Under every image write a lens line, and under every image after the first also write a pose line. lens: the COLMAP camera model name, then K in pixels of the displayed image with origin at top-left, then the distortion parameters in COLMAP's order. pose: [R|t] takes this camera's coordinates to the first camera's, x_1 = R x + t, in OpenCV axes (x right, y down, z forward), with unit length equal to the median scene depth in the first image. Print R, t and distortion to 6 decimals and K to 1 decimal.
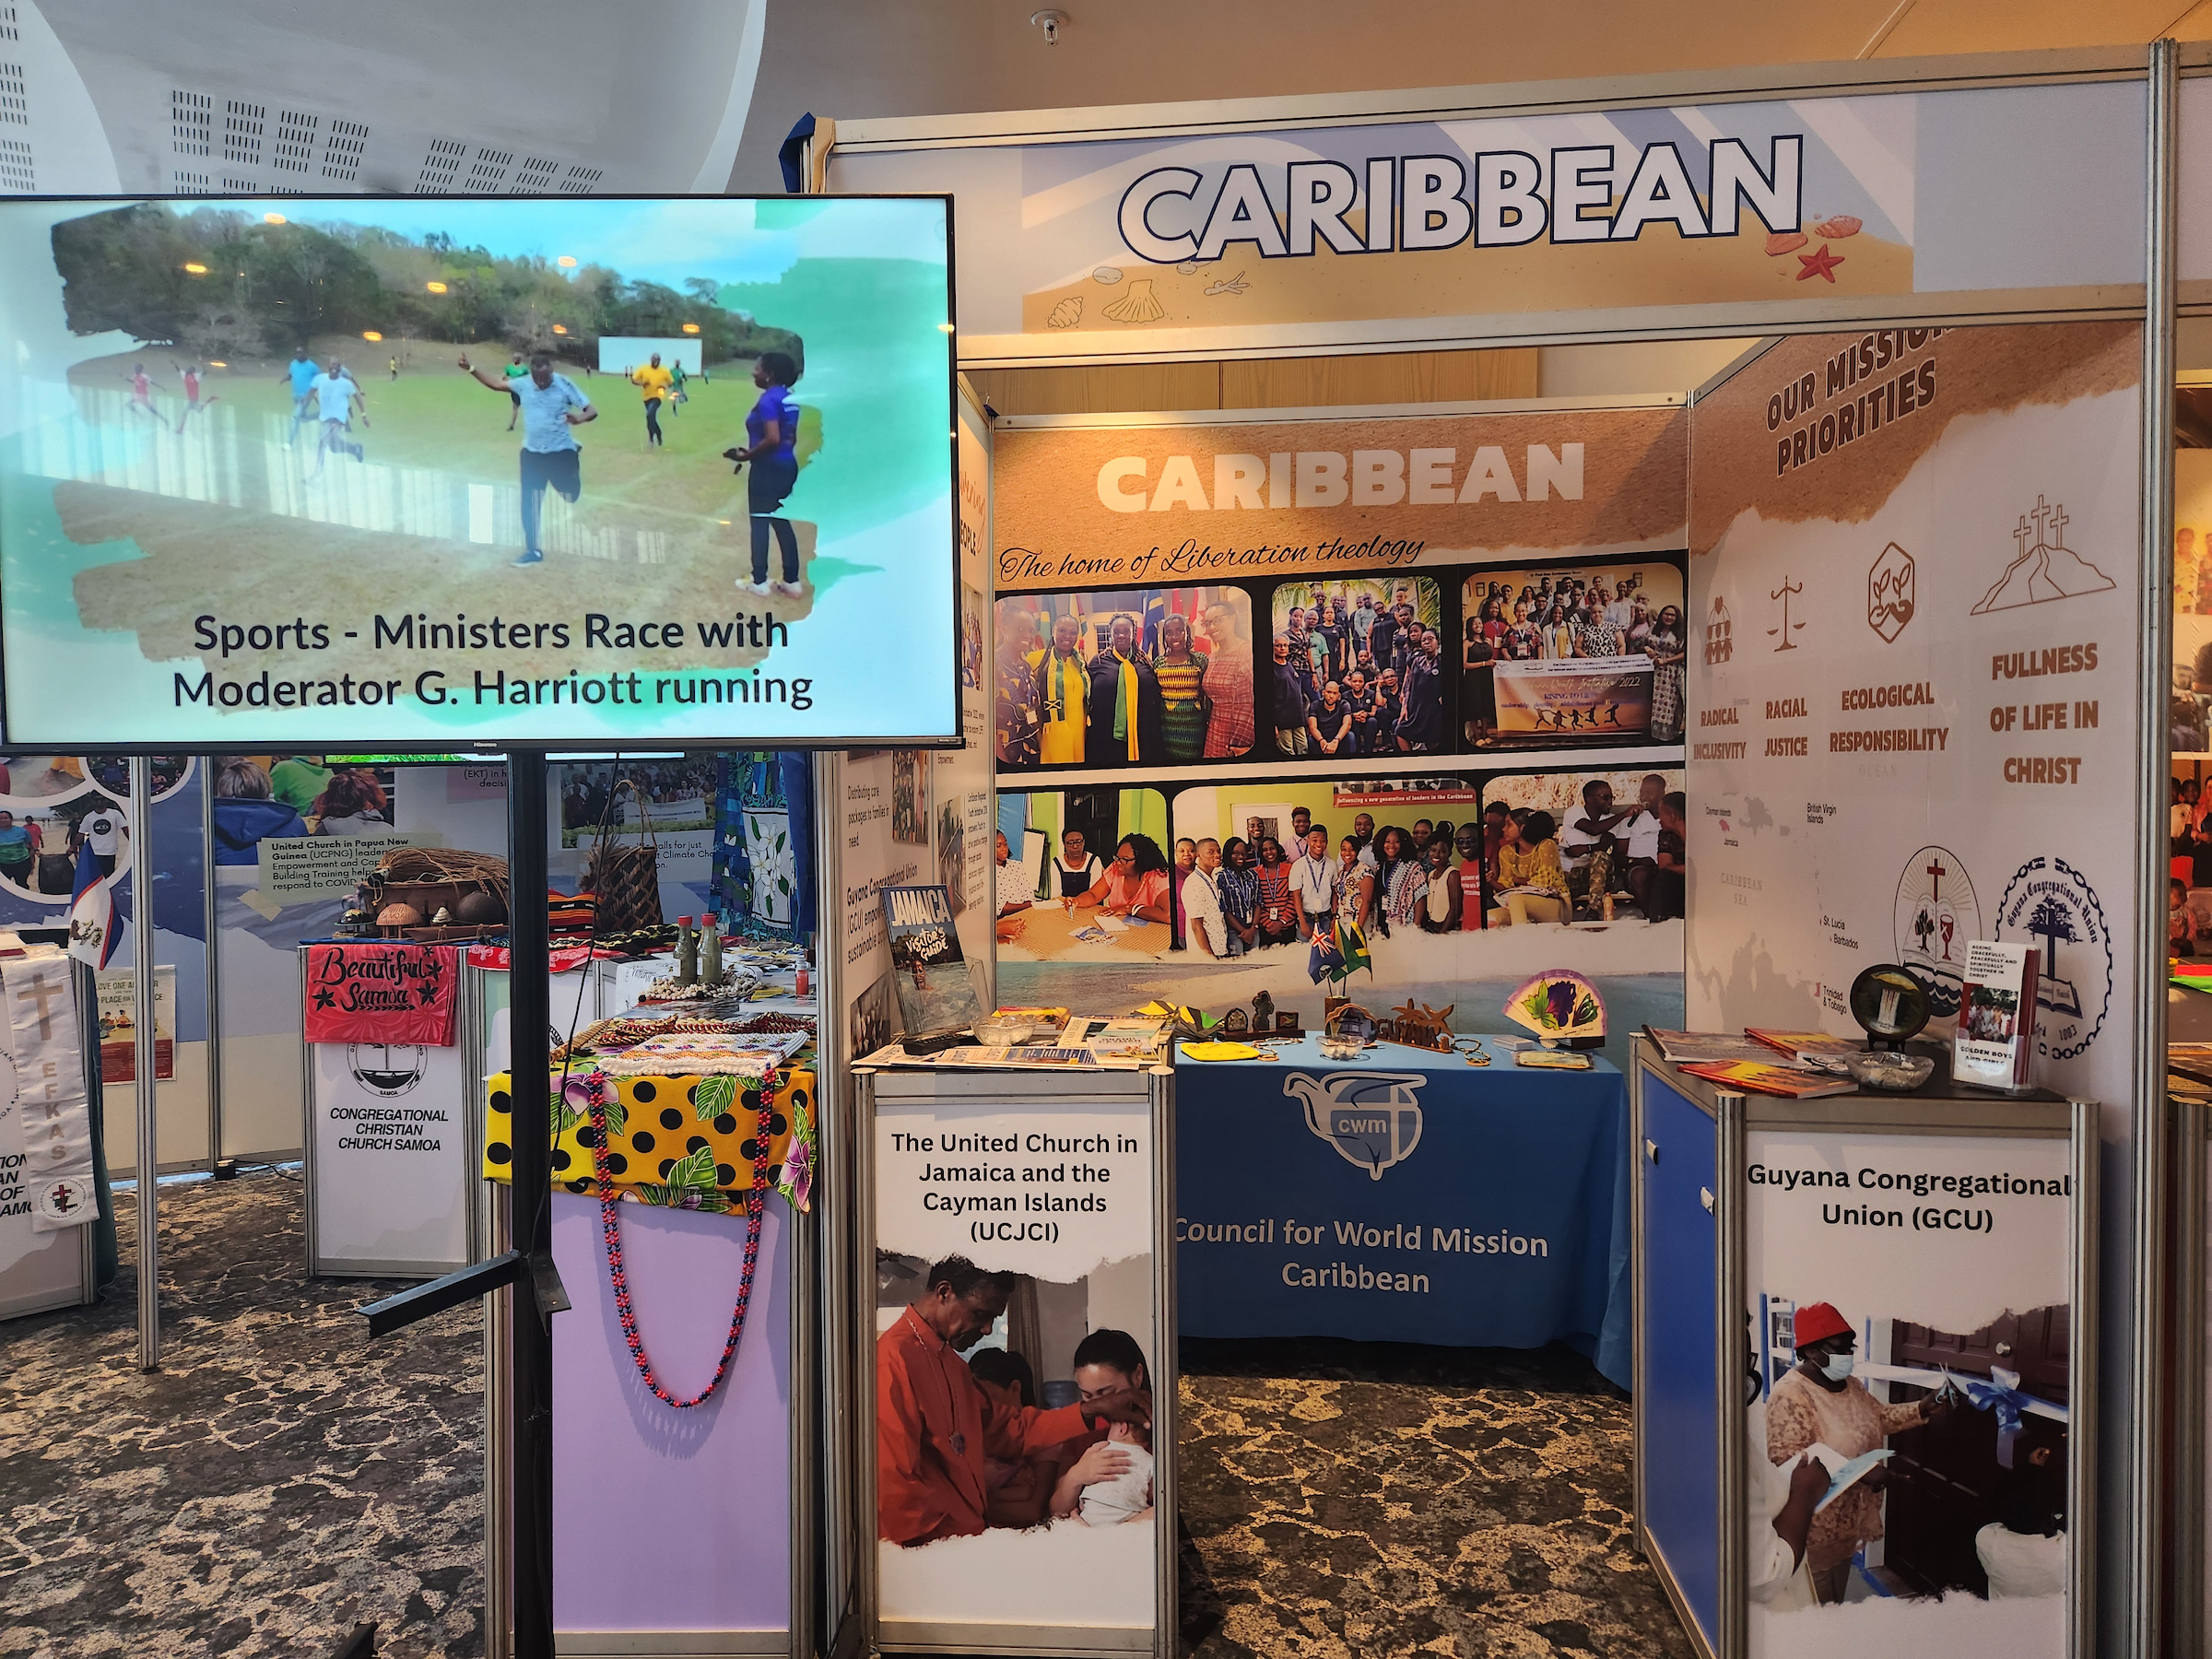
lens RADIAL K [[1526.7, 0, 1157.4], [0, 1526.7, 750.1], [0, 0, 1]] dist [0.044556, -0.033500]
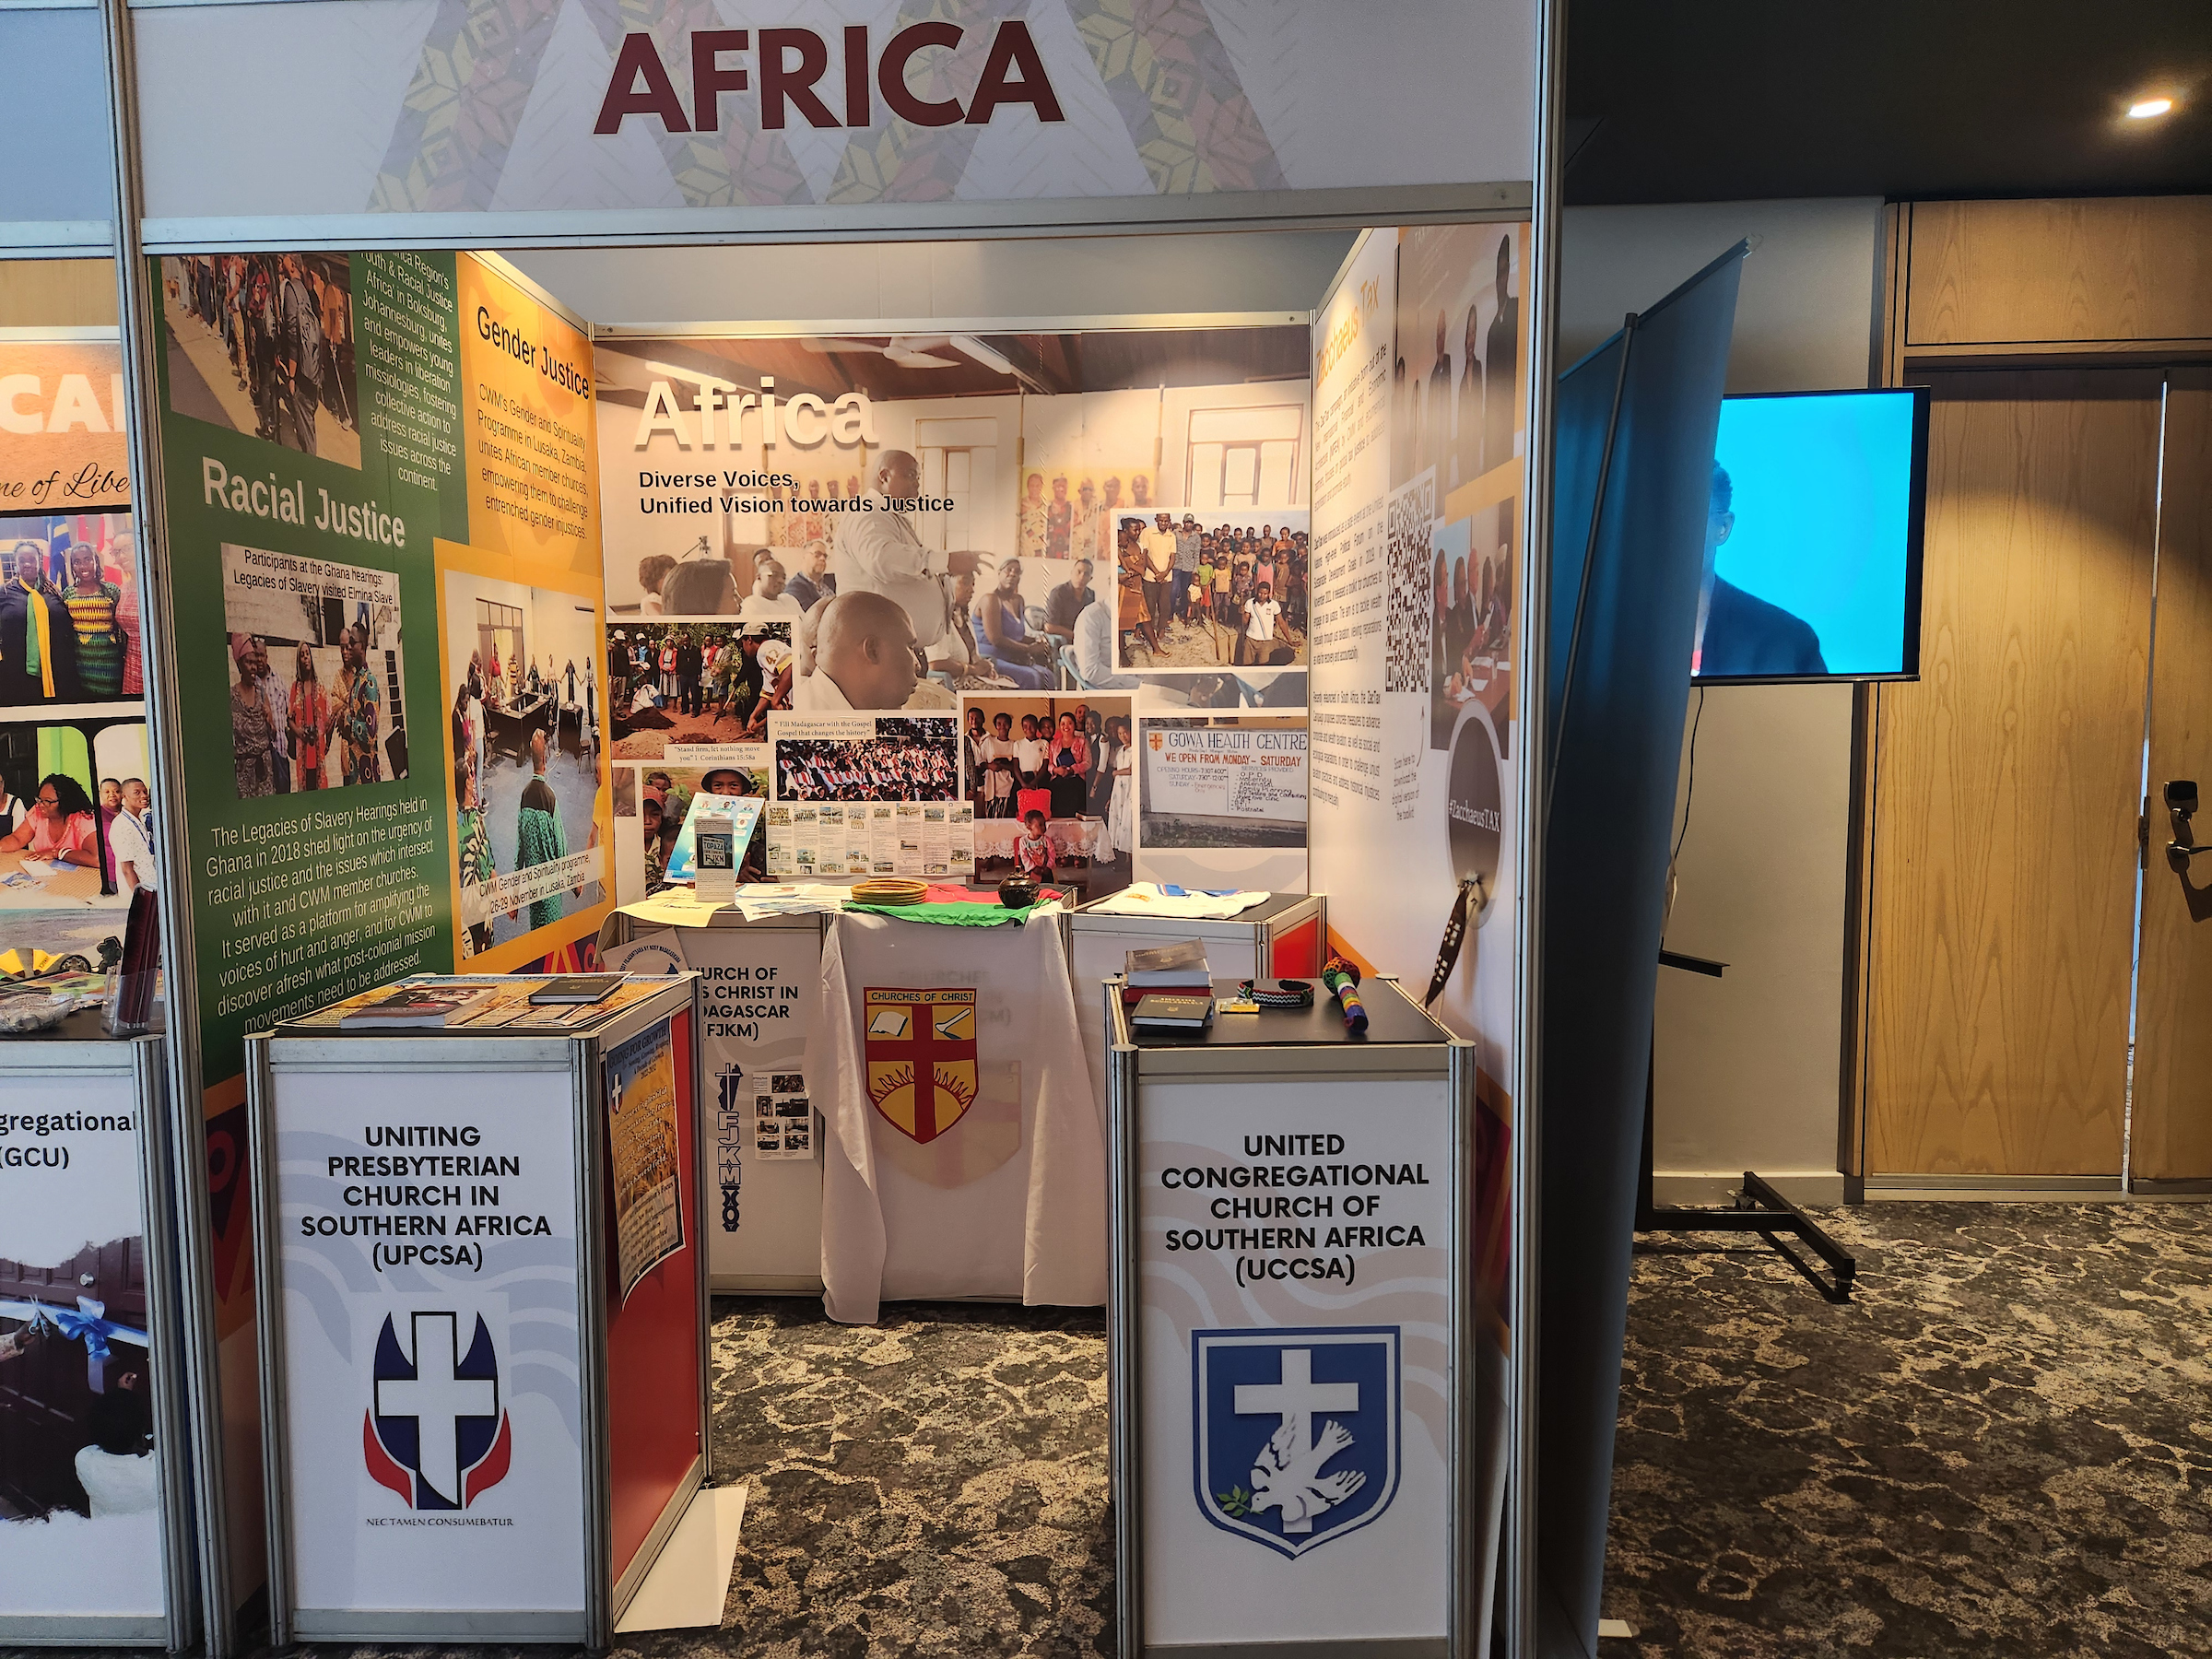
lens RADIAL K [[1599.5, 0, 1127.9], [0, 1599.5, 720.8], [0, 0, 1]] dist [0.100579, -0.077849]
pose [[0.996759, -0.002213, 0.080415, 0.569196], [-0.000362, 0.999488, 0.031996, -0.011051], [-0.080445, -0.031921, 0.996248, -0.071200]]
